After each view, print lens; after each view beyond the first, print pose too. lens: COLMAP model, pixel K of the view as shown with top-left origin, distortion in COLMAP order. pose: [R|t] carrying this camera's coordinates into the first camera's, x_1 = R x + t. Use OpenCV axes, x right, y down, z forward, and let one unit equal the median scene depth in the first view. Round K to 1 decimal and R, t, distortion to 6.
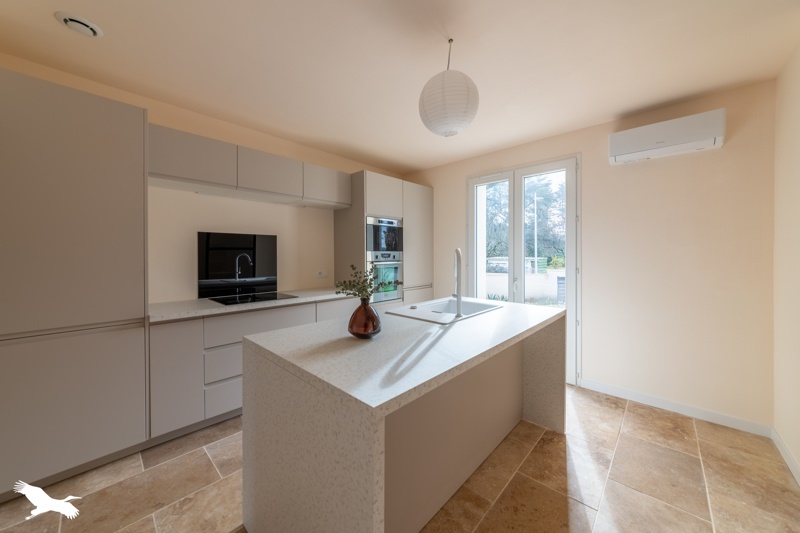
lens RADIAL K [[286.8, 0, 399.9], [0, 286.8, 256.6], [0, 0, 1]] dist [0.013684, 0.000032]
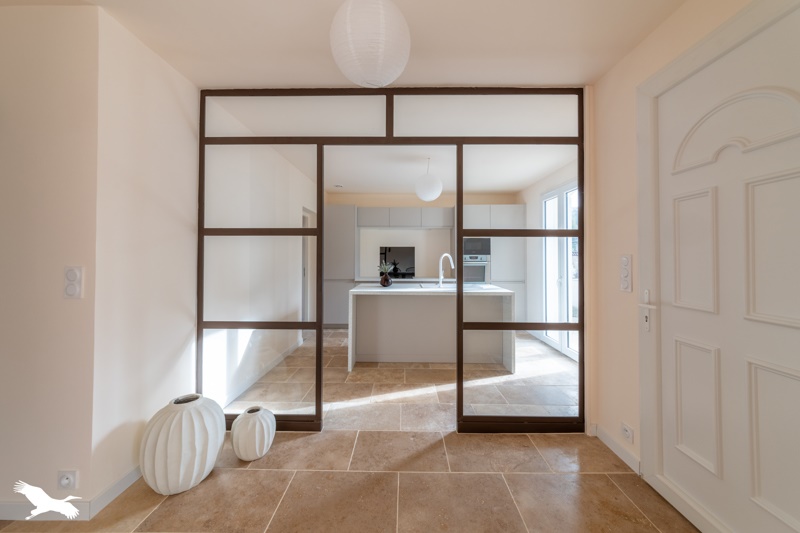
lens RADIAL K [[286.8, 0, 399.9], [0, 286.8, 256.6], [0, 0, 1]] dist [0.013684, 0.000032]
pose [[0.674088, 0.000942, -0.738651, 0.834424], [-0.005857, 0.999975, -0.004070, -0.001509], [0.738628, 0.007071, 0.674076, -0.313587]]
